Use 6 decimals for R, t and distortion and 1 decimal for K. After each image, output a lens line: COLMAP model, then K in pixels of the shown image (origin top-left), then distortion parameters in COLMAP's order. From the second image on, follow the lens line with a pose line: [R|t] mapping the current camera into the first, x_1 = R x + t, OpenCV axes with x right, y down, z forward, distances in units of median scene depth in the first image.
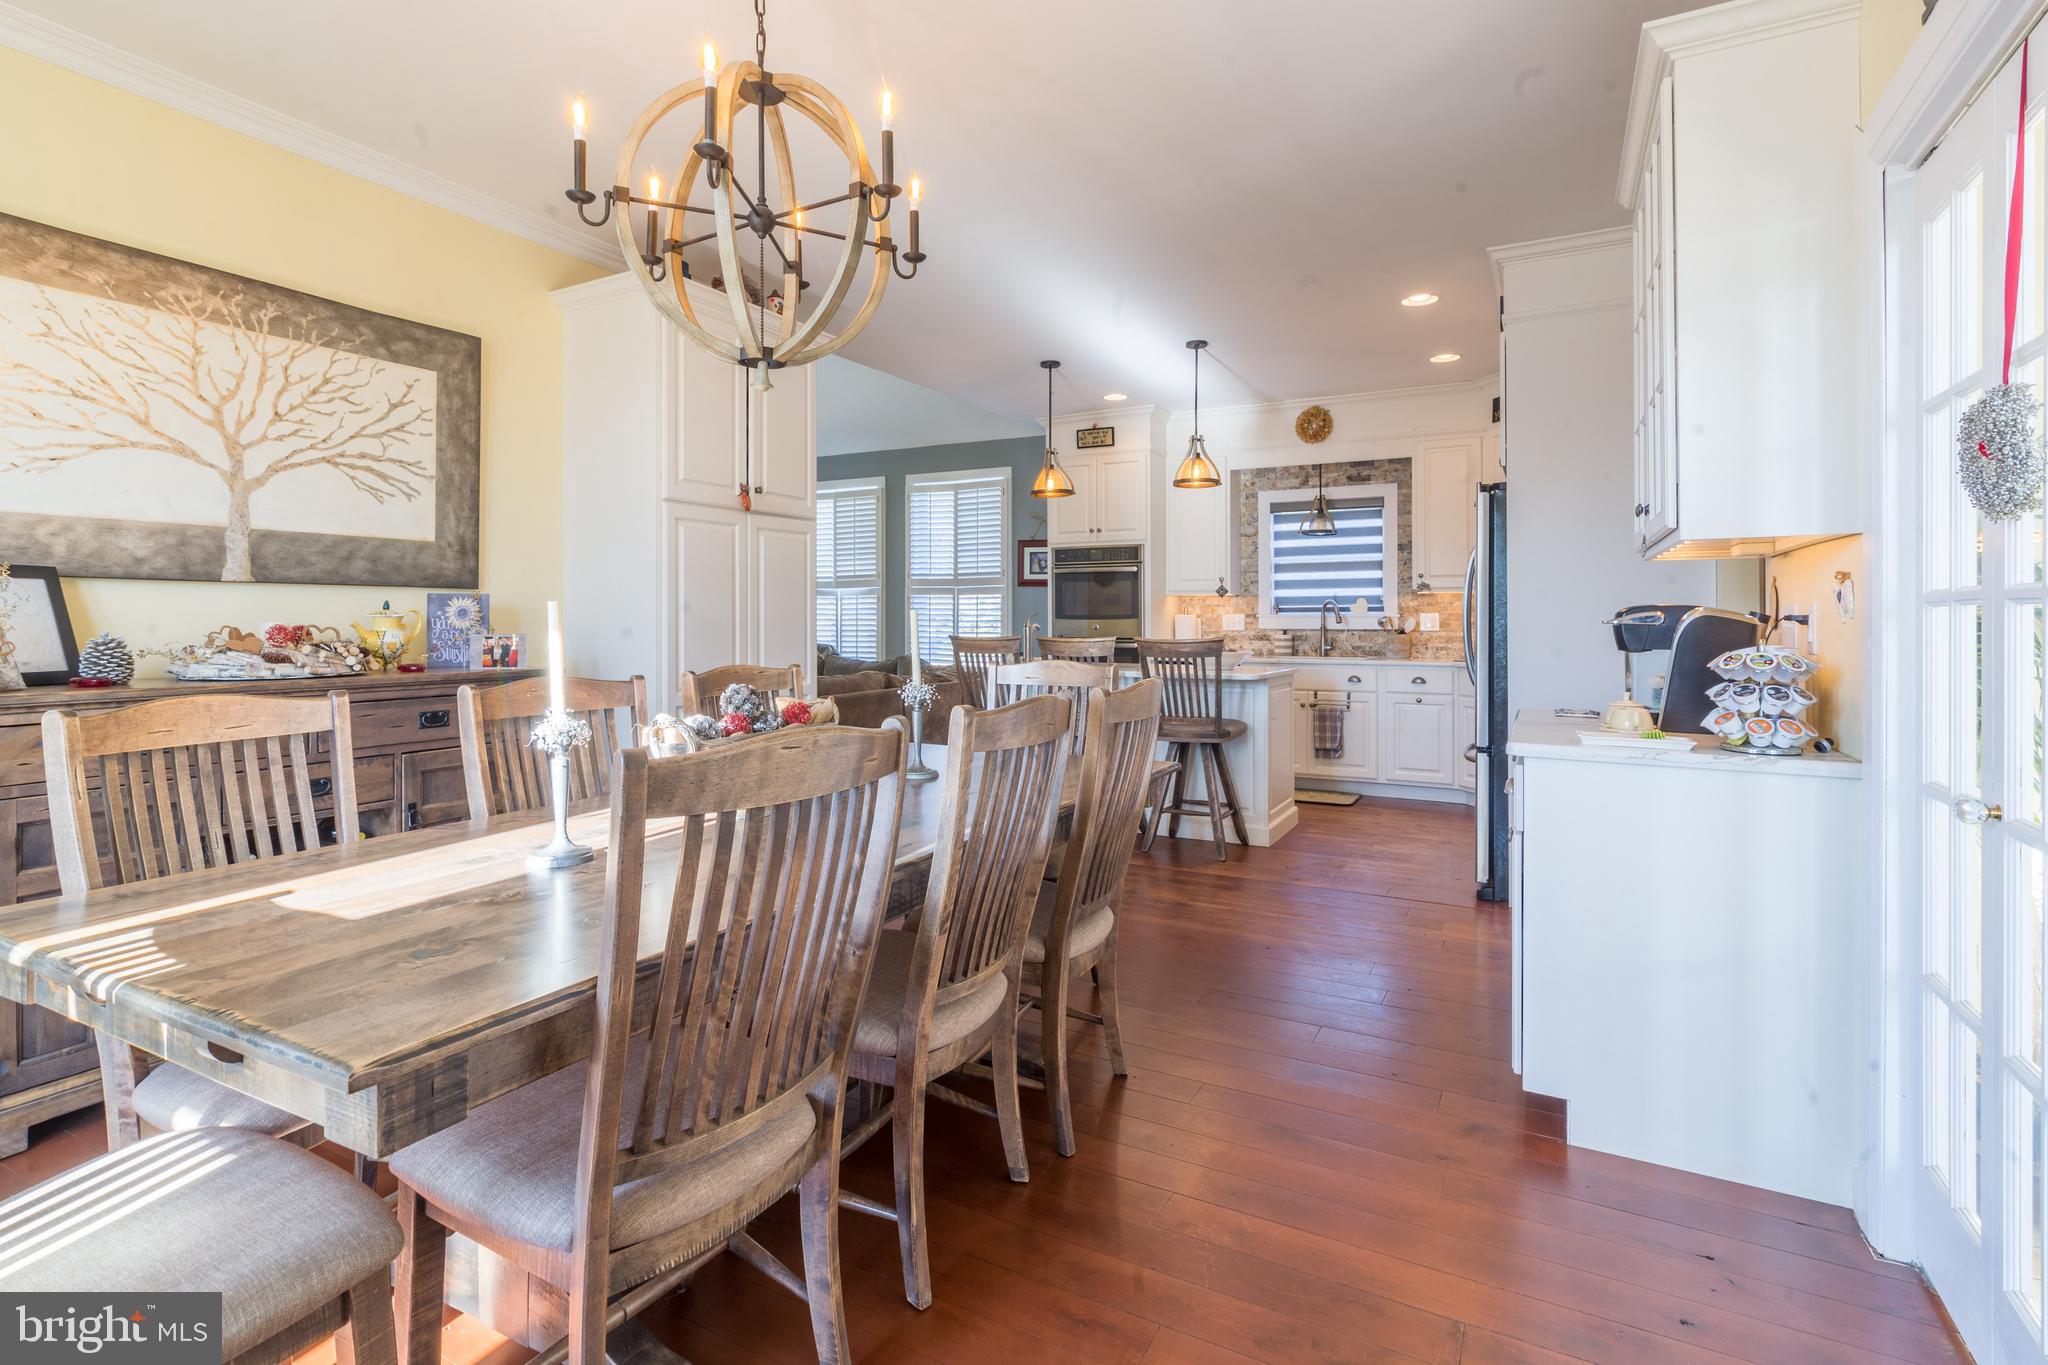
lens RADIAL K [[981.1, 0, 1029.9], [0, 981.1, 625.3], [0, 0, 1]] dist [0.000144, 0.000635]
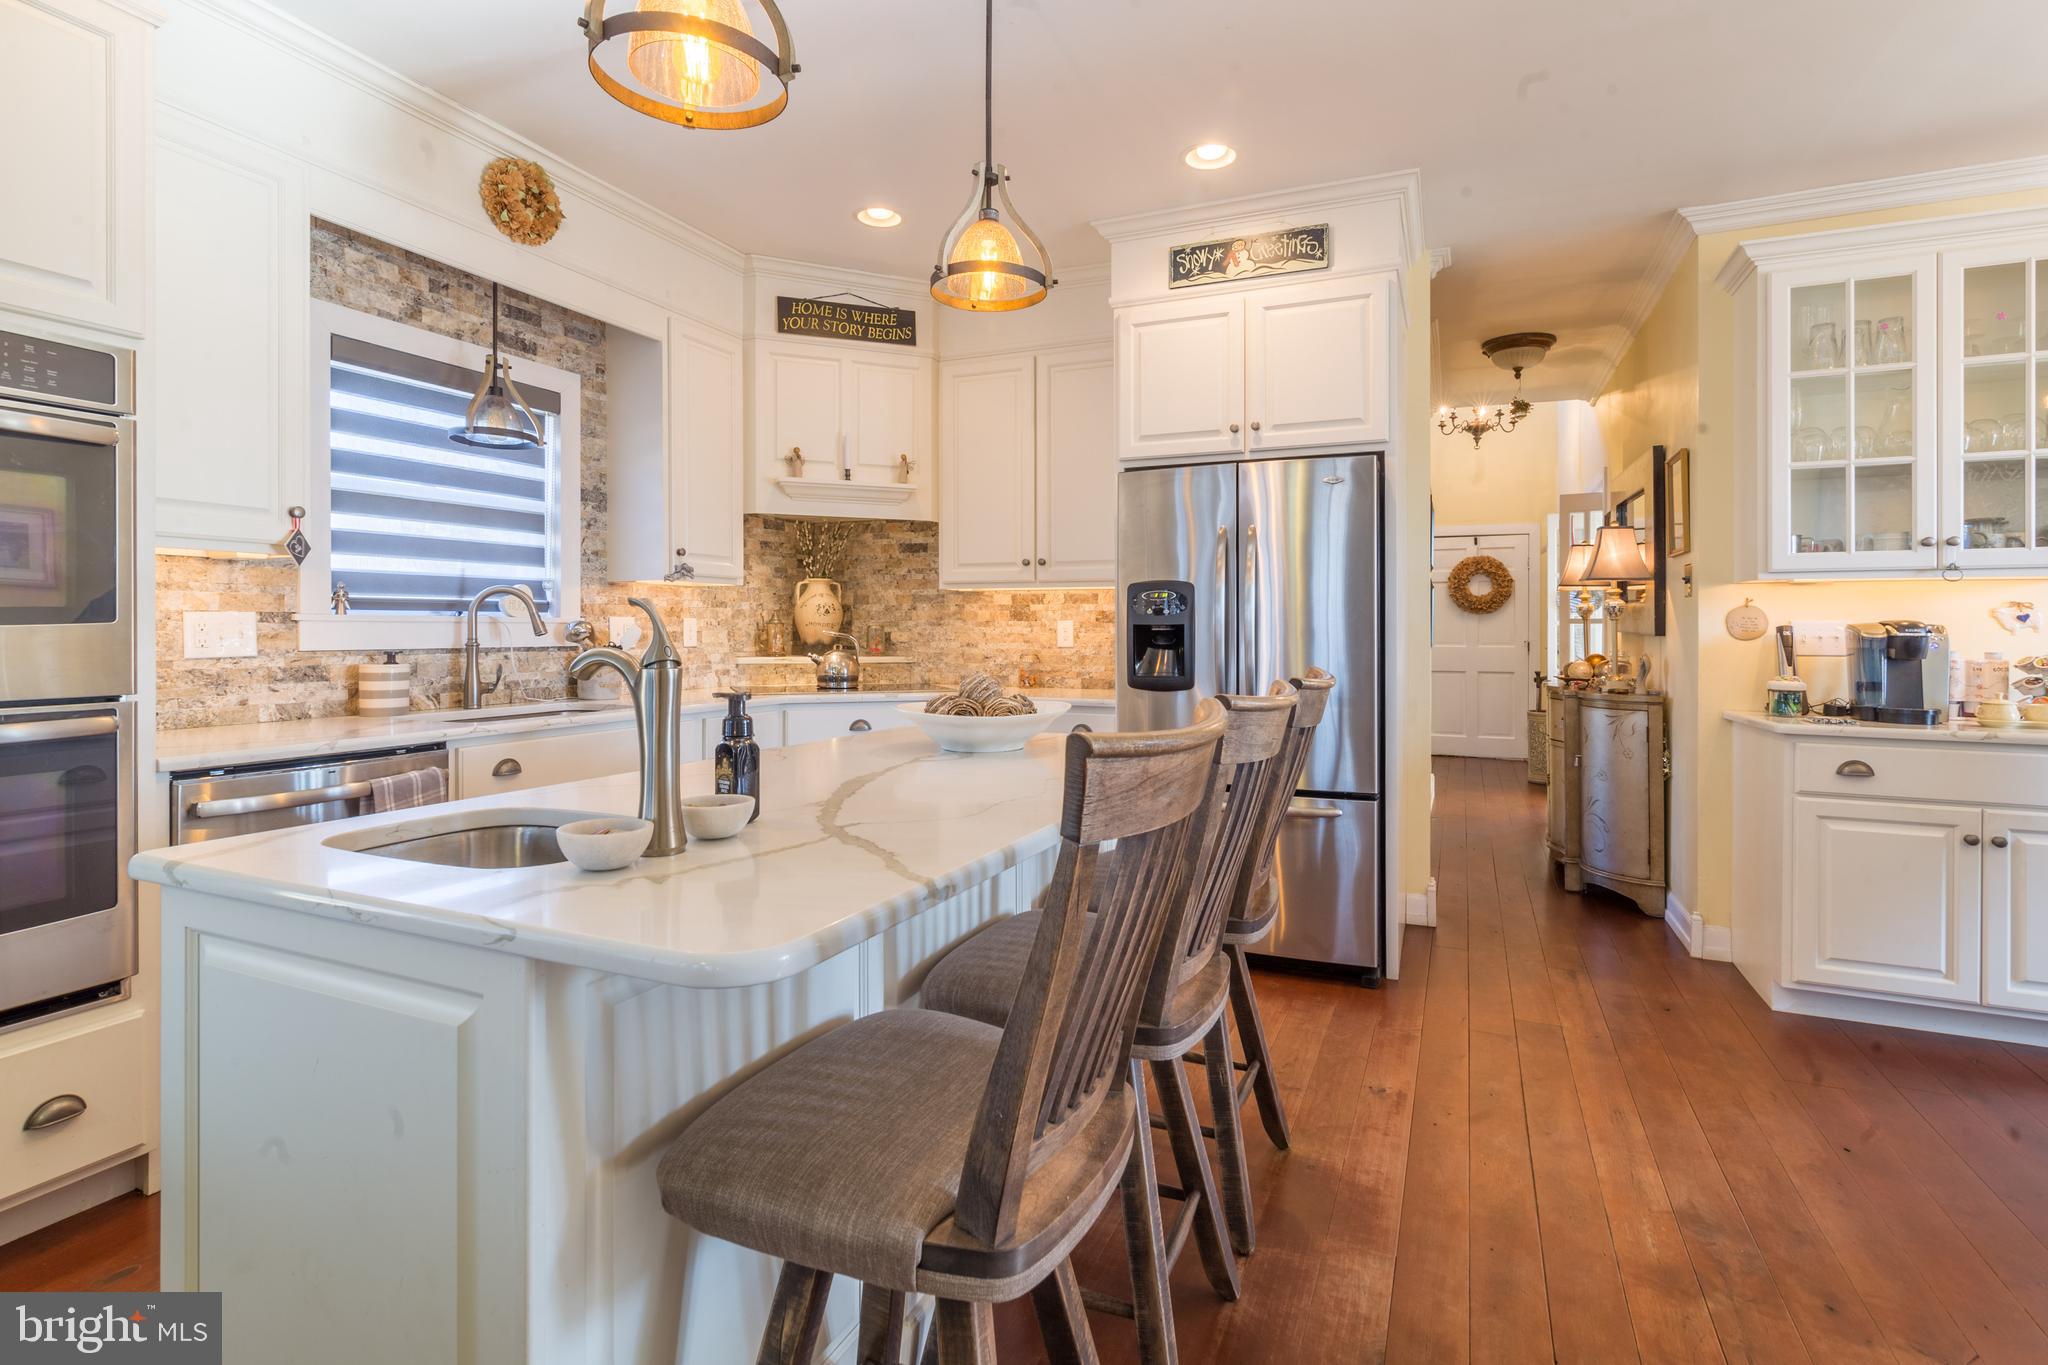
lens RADIAL K [[981.1, 0, 1029.9], [0, 981.1, 625.3], [0, 0, 1]] dist [0.000144, 0.000635]
pose [[-0.077821, 0.003277, 0.996962, -0.179456], [0.004642, 0.999985, -0.002924, -0.004282], [-0.996957, 0.004400, -0.077835, 0.780340]]
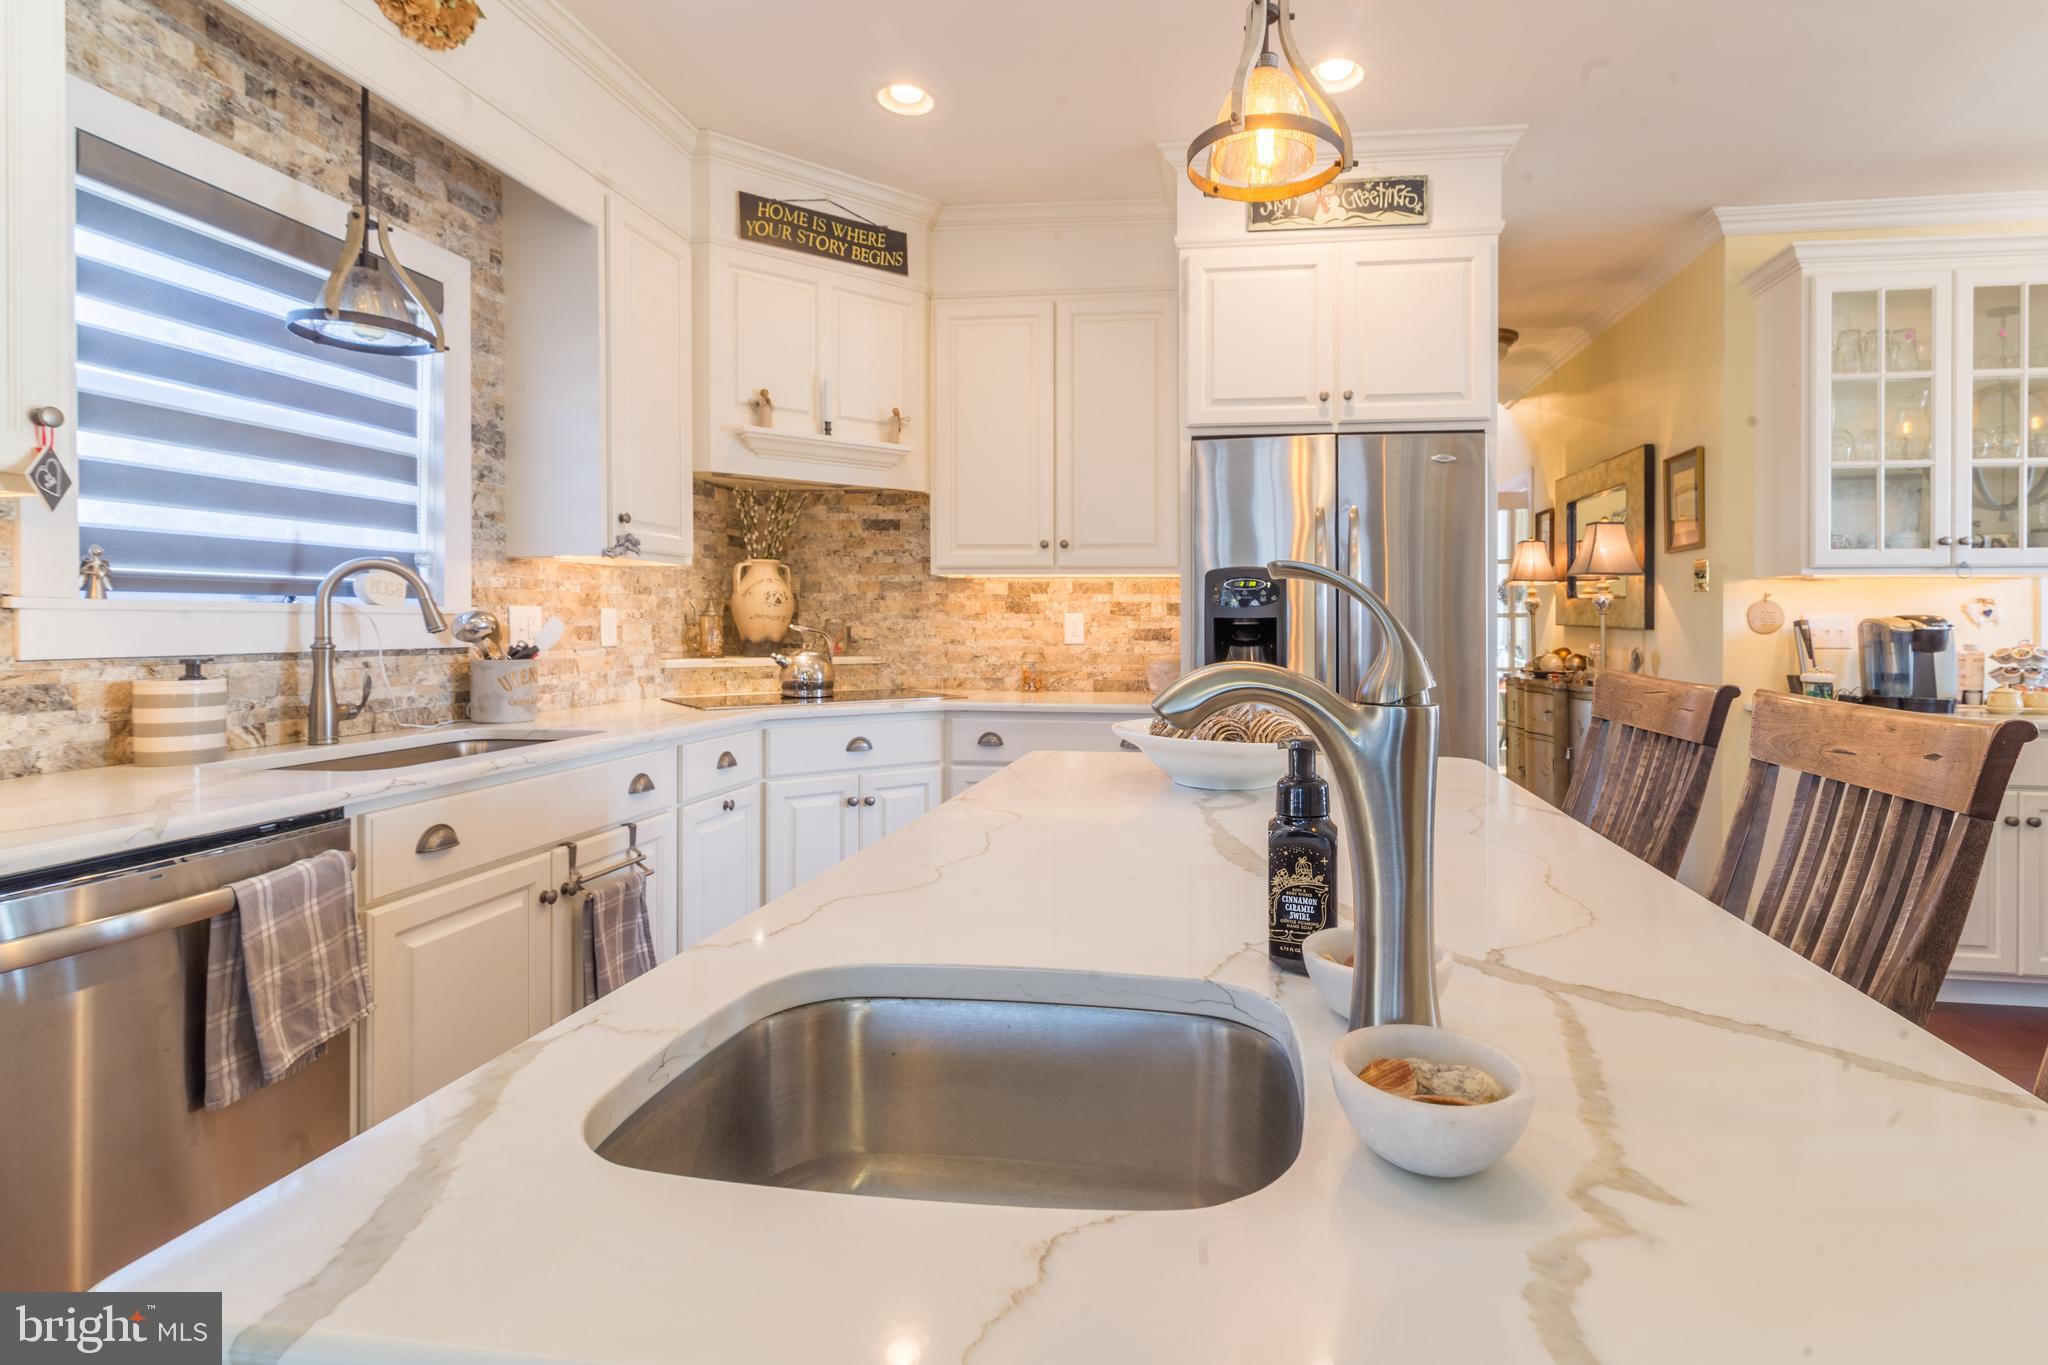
lens RADIAL K [[990.3, 0, 1112.9], [0, 990.3, 623.9], [0, 0, 1]] dist [0.003710, -0.000410]
pose [[-0.355163, -0.001562, 0.934803, -0.071586], [0.004022, 0.999987, 0.003199, -0.004798], [-0.934796, 0.004896, -0.355152, 0.886741]]
